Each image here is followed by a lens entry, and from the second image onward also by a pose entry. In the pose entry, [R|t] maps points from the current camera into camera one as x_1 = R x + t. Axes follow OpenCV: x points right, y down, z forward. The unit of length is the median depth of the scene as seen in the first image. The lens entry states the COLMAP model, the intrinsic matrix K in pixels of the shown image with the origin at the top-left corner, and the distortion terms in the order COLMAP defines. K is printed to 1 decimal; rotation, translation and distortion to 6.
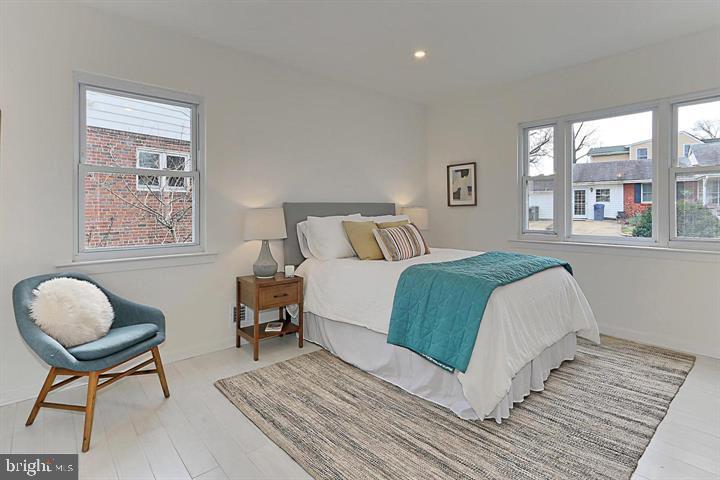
lens RADIAL K [[386.3, 0, 356.8], [0, 386.3, 208.5], [0, 0, 1]] dist [0.001822, 0.000658]
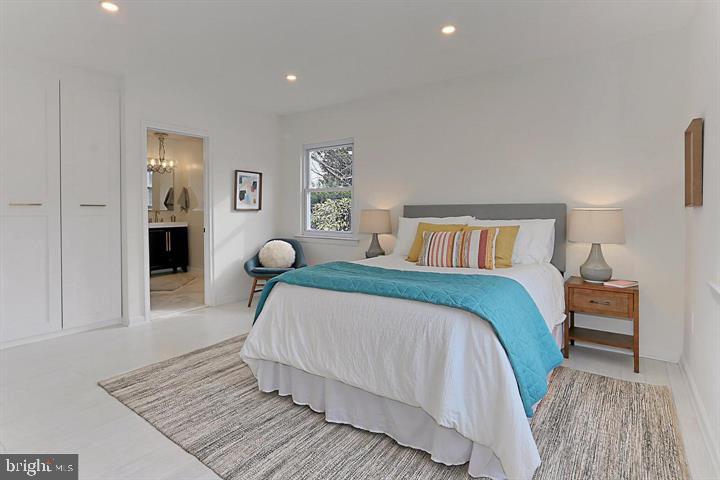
lens RADIAL K [[344.7, 0, 341.0], [0, 344.7, 212.7], [0, 0, 1]] dist [0.000750, 0.000128]
pose [[0.195929, 0.014709, -0.980508, 1.200160], [0.004315, 0.999865, 0.015862, -0.013843], [0.980609, -0.007339, 0.195839, 0.849397]]
